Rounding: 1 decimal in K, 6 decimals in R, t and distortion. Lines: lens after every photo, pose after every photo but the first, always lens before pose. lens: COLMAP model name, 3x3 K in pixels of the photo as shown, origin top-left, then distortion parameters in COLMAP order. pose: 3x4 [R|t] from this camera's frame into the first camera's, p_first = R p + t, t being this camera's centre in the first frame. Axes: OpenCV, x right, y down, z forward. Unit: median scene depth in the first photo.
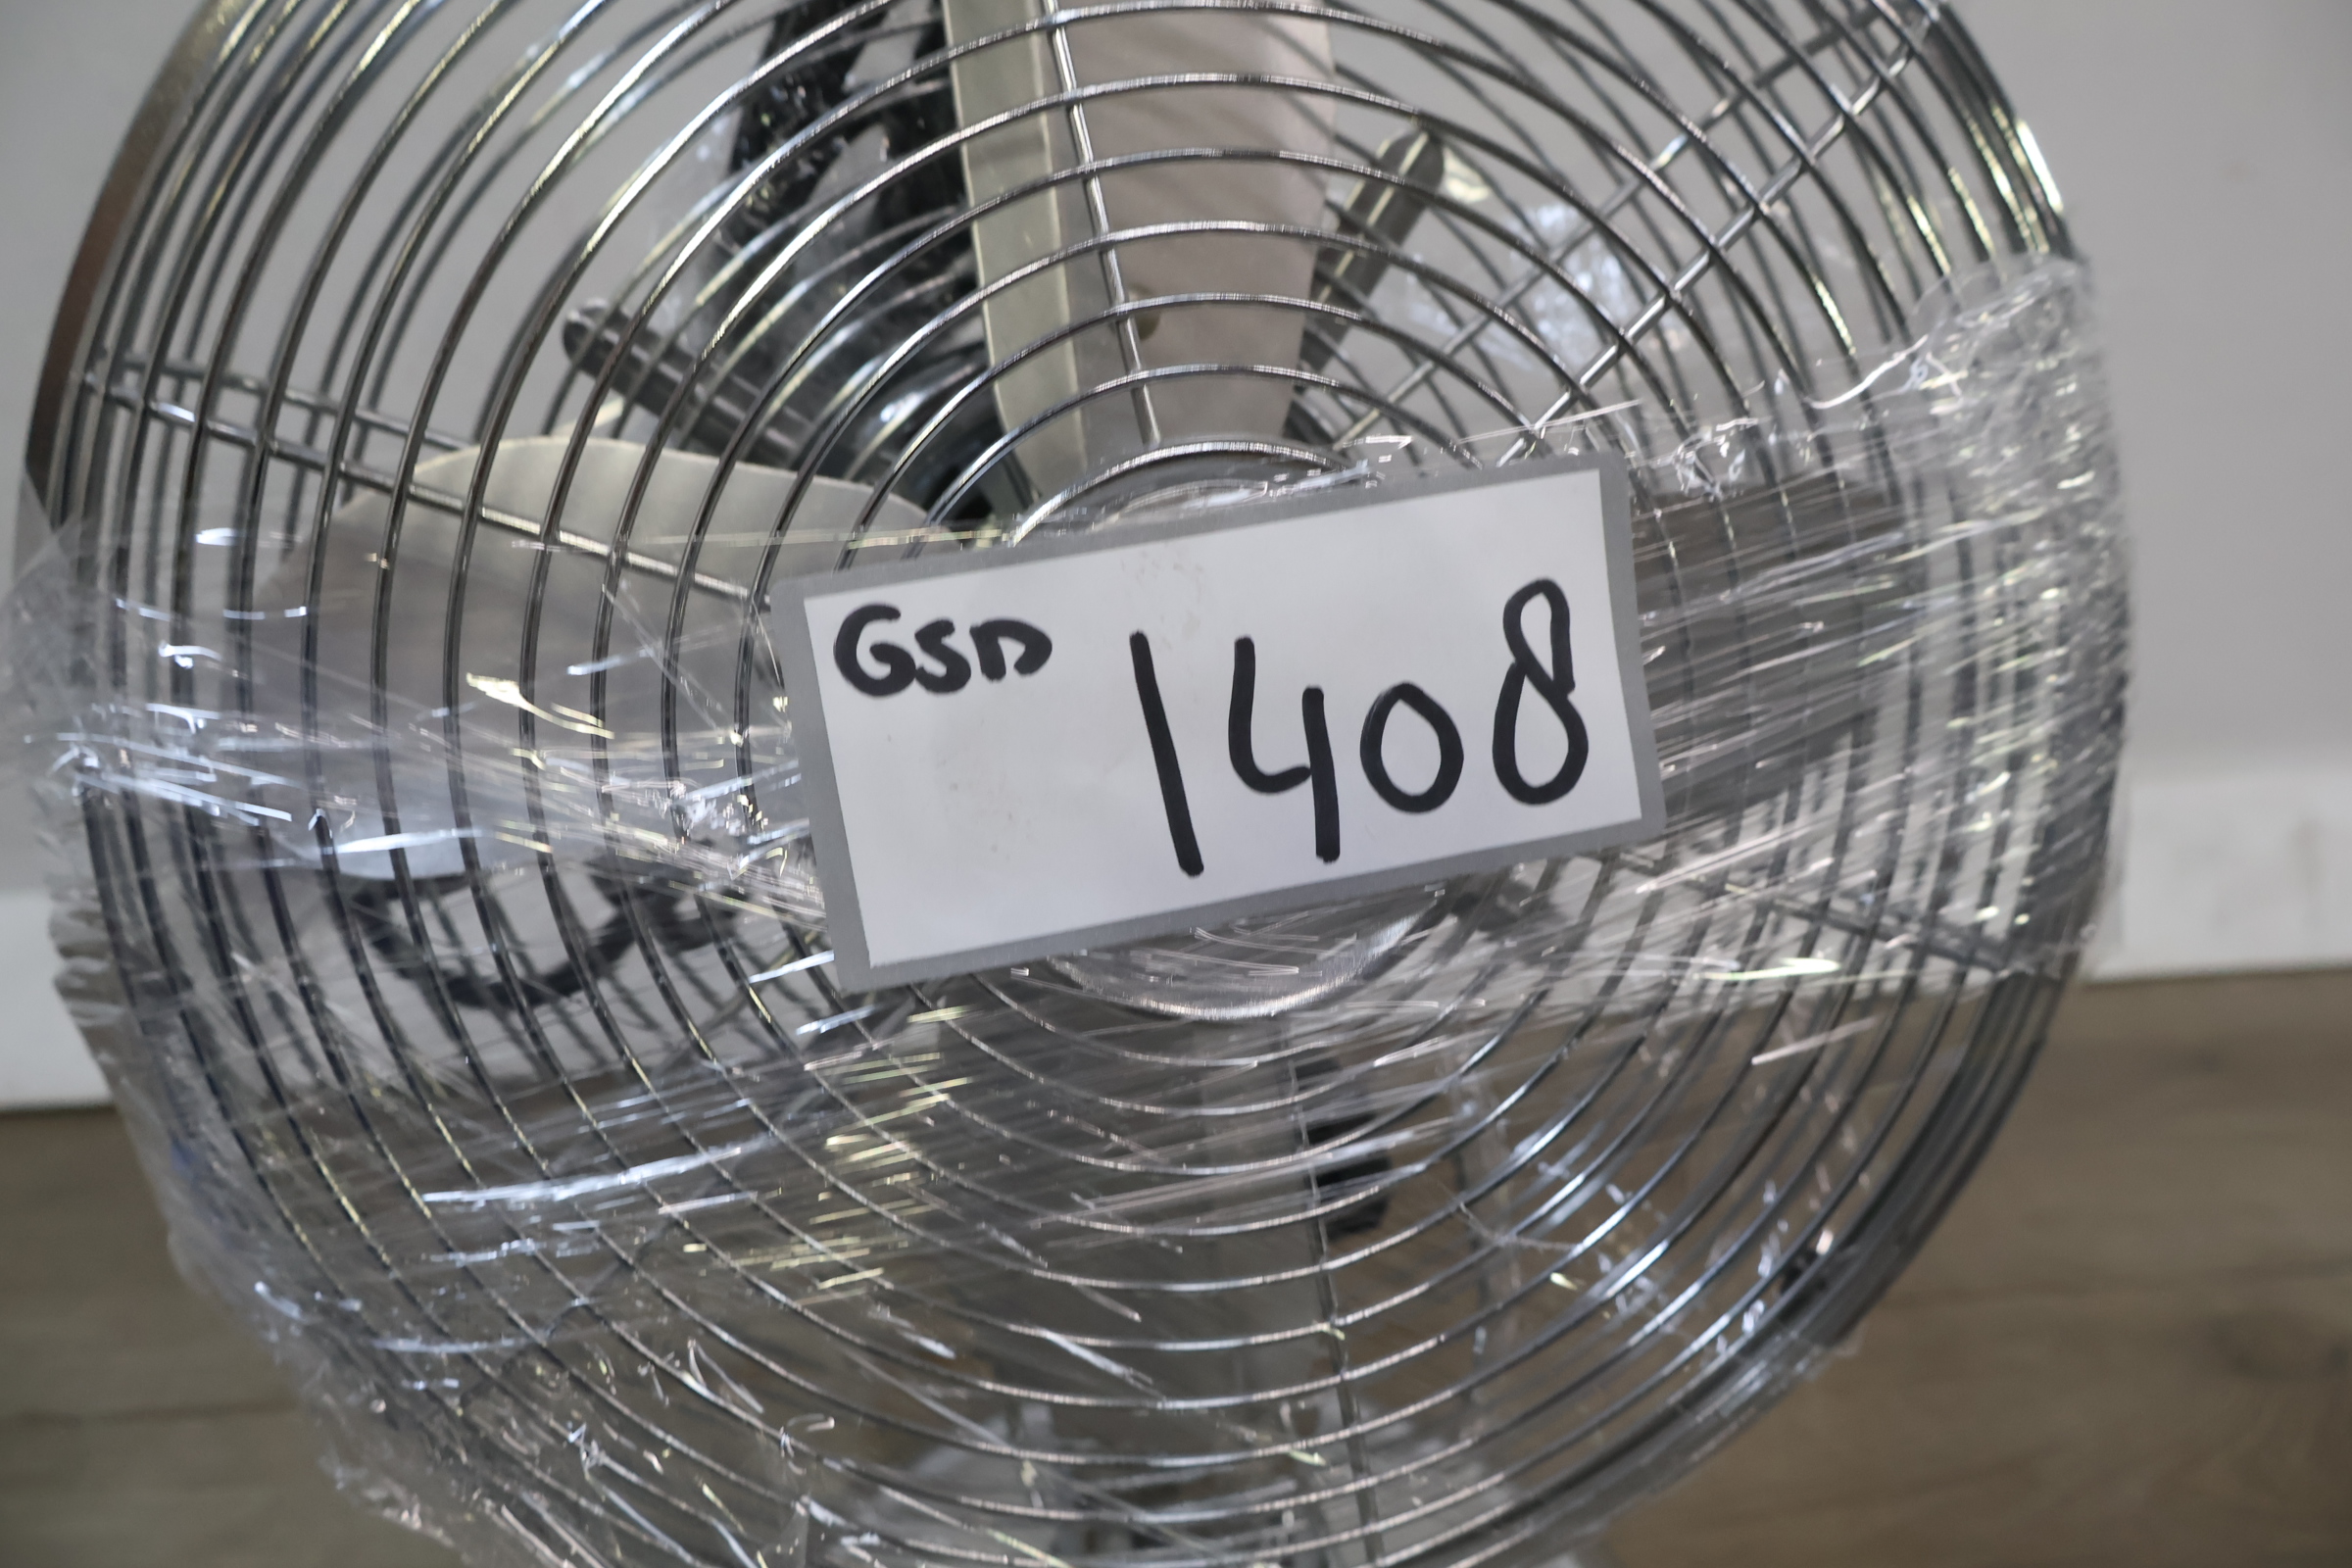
lens RADIAL K [[1988.6, 0, 1172.8], [0, 1988.6, 791.0], [0, 0, 1]] dist [0.006453, 0.006319]
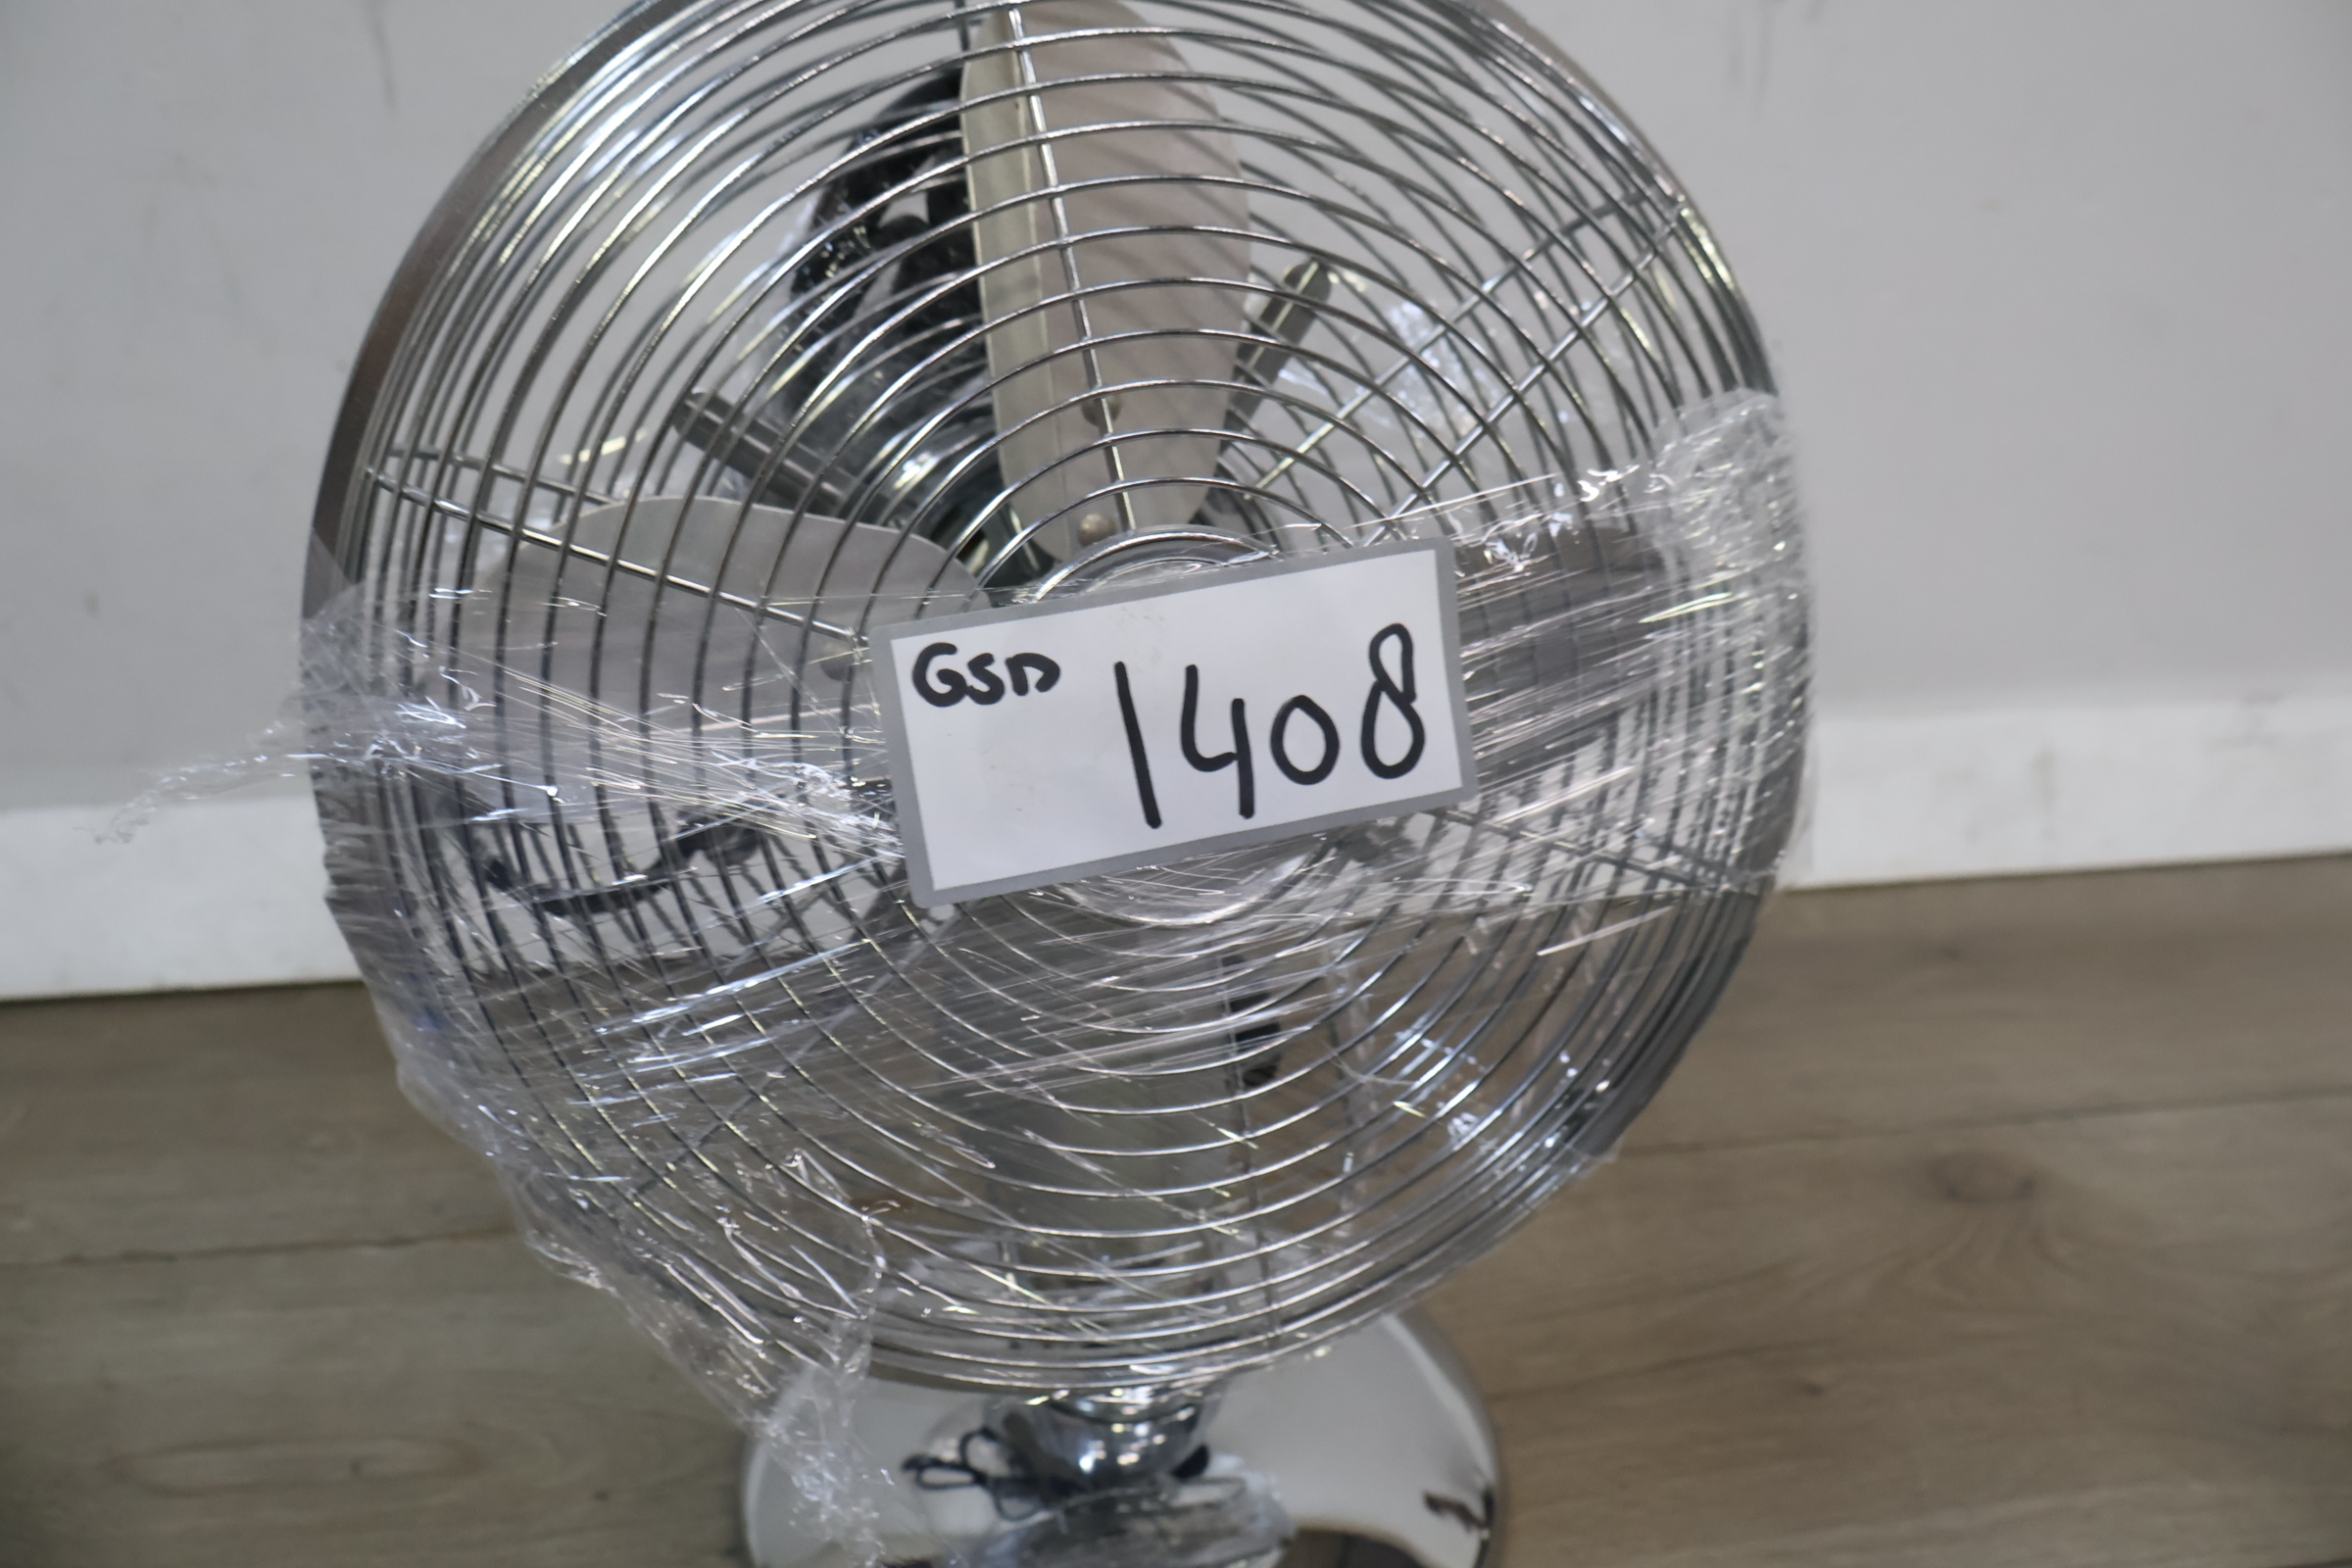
lens RADIAL K [[1989.8, 0, 1178.6], [0, 1989.8, 795.7], [0, 0, 1]] dist [0.006494, 0.006473]
pose [[0.997849, 0.002479, 0.065509, -0.065899], [-0.006119, 0.998444, 0.055418, -0.059848], [-0.065270, -0.055700, 0.996312, -0.436193]]
